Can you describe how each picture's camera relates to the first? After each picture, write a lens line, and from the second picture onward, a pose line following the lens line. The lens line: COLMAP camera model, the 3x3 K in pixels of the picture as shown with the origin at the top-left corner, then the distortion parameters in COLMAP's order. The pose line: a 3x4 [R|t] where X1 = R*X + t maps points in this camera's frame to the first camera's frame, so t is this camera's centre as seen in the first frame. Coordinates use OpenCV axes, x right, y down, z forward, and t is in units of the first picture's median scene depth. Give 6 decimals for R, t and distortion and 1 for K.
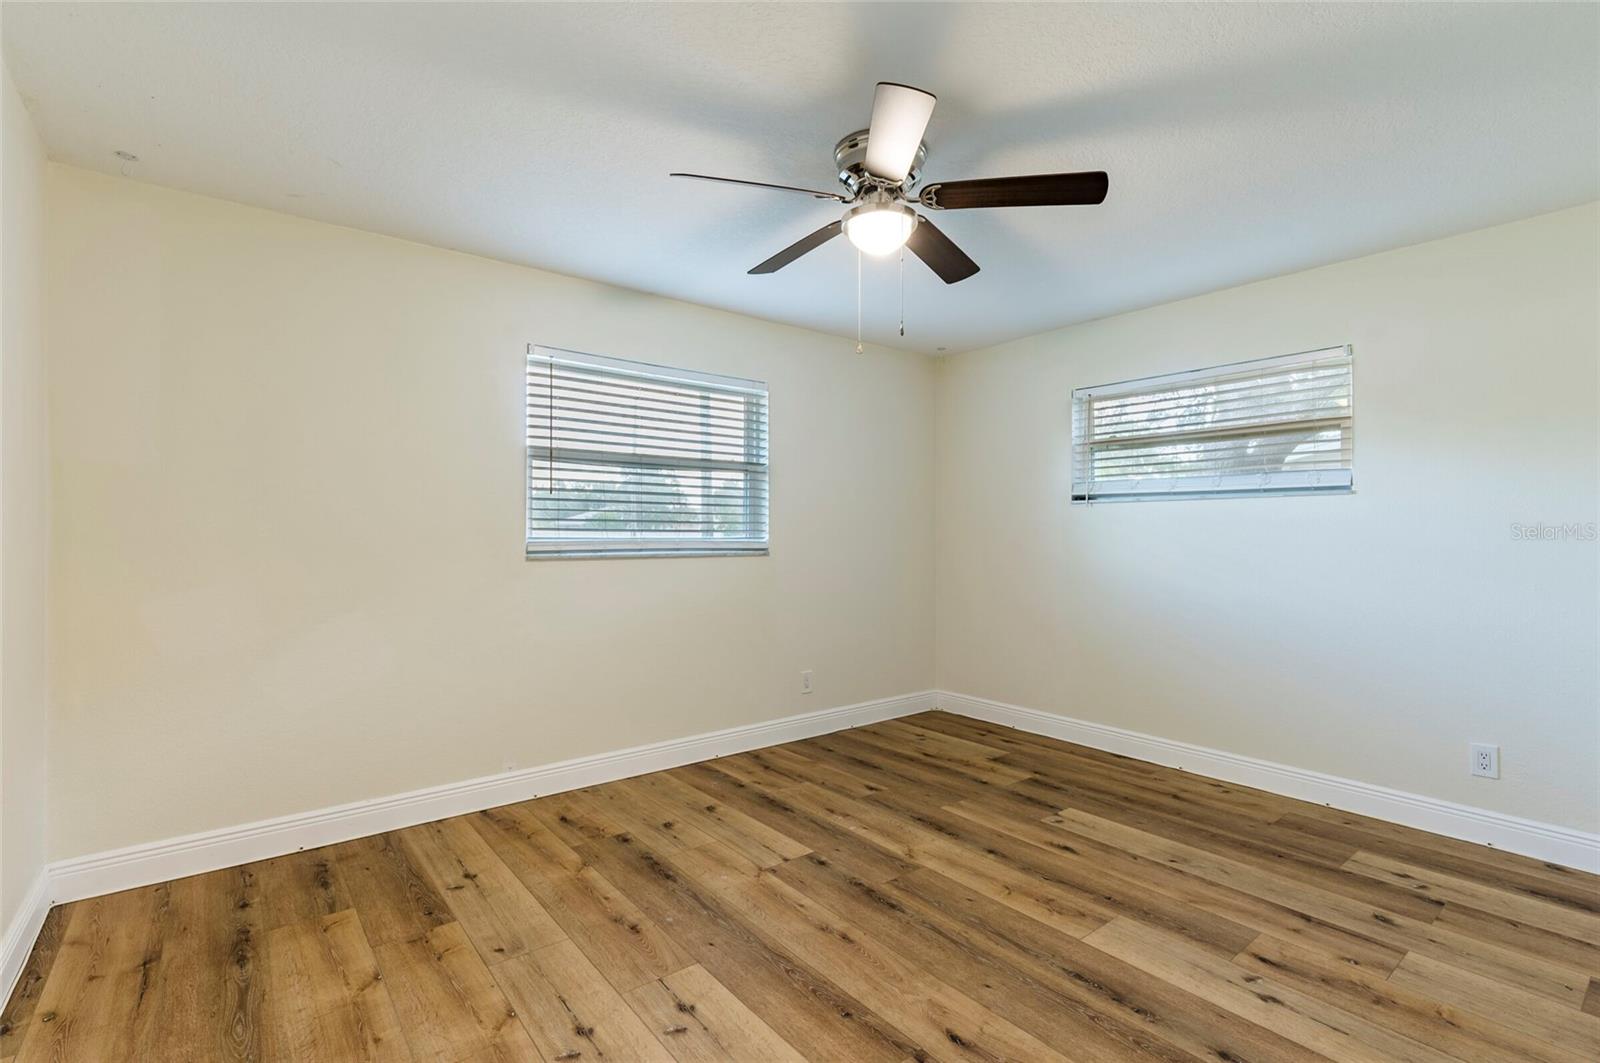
lens RADIAL K [[732.4, 0, 799.8], [0, 732.4, 536.2], [0, 0, 1]] dist [-0.000098, -0.001610]
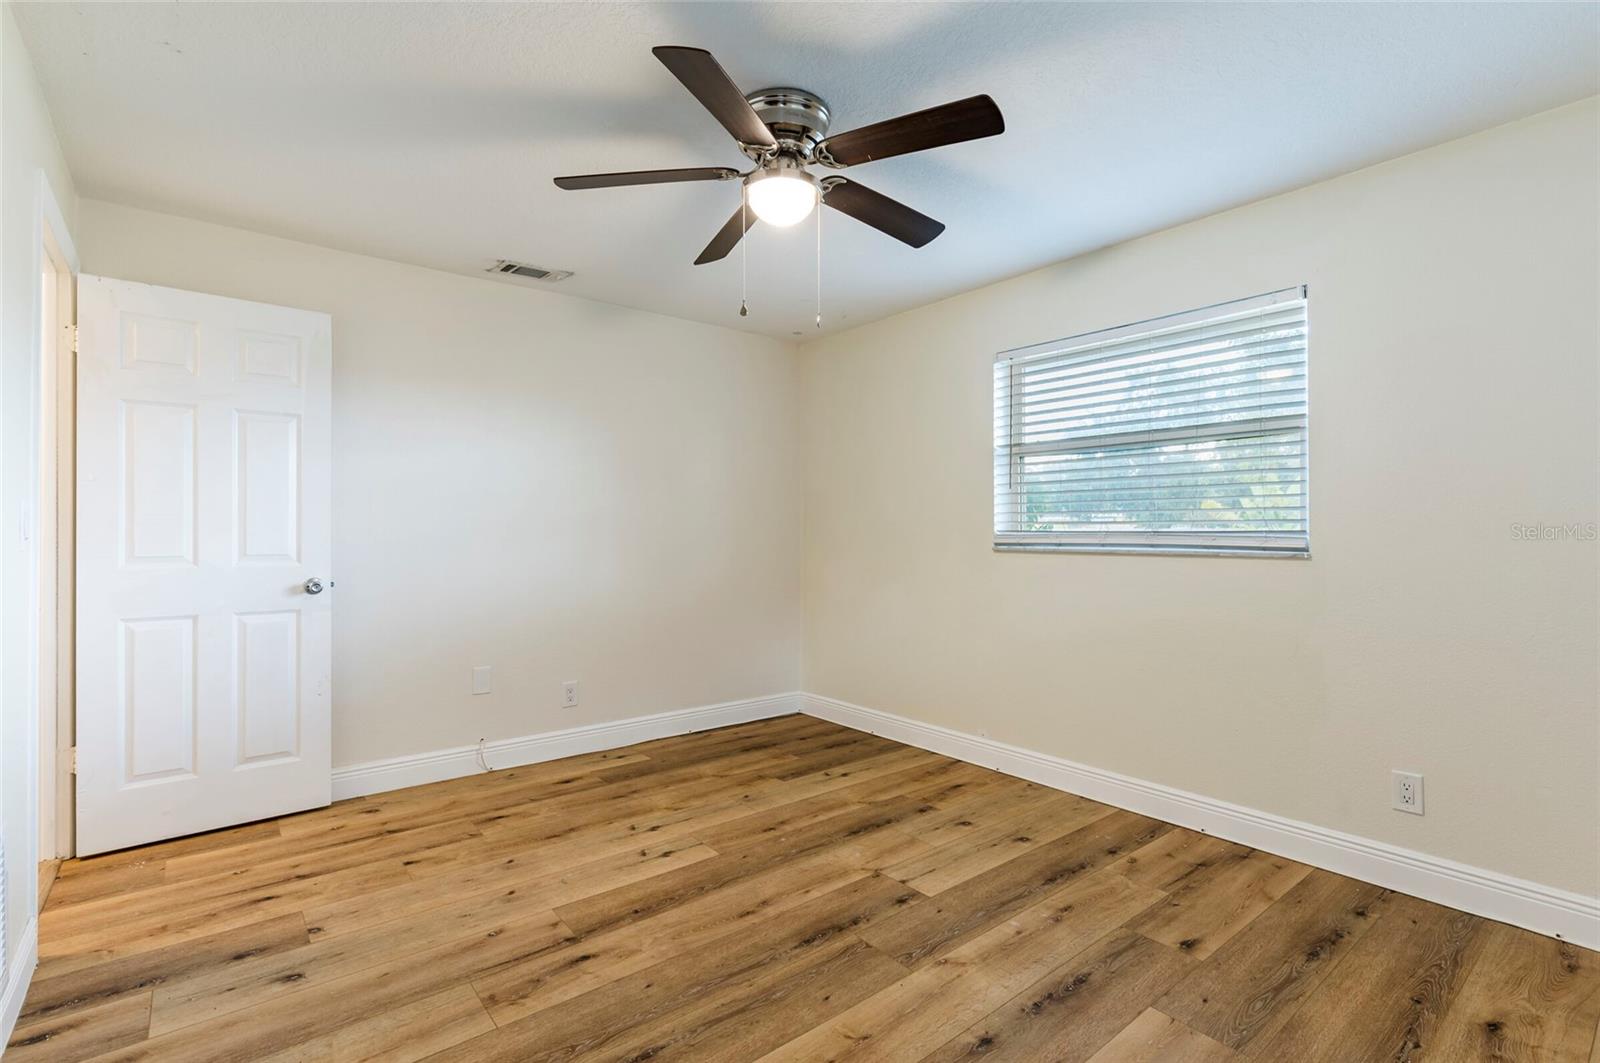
lens RADIAL K [[732.4, 0, 798.9], [0, 732.4, 527.9], [0, 0, 1]] dist [-0.000098, -0.001610]
pose [[0.016769, -0.004888, -0.999847, 0.892607], [-0.003900, 0.999980, -0.004954, 0.005552], [0.999852, 0.003982, 0.016750, 0.850497]]
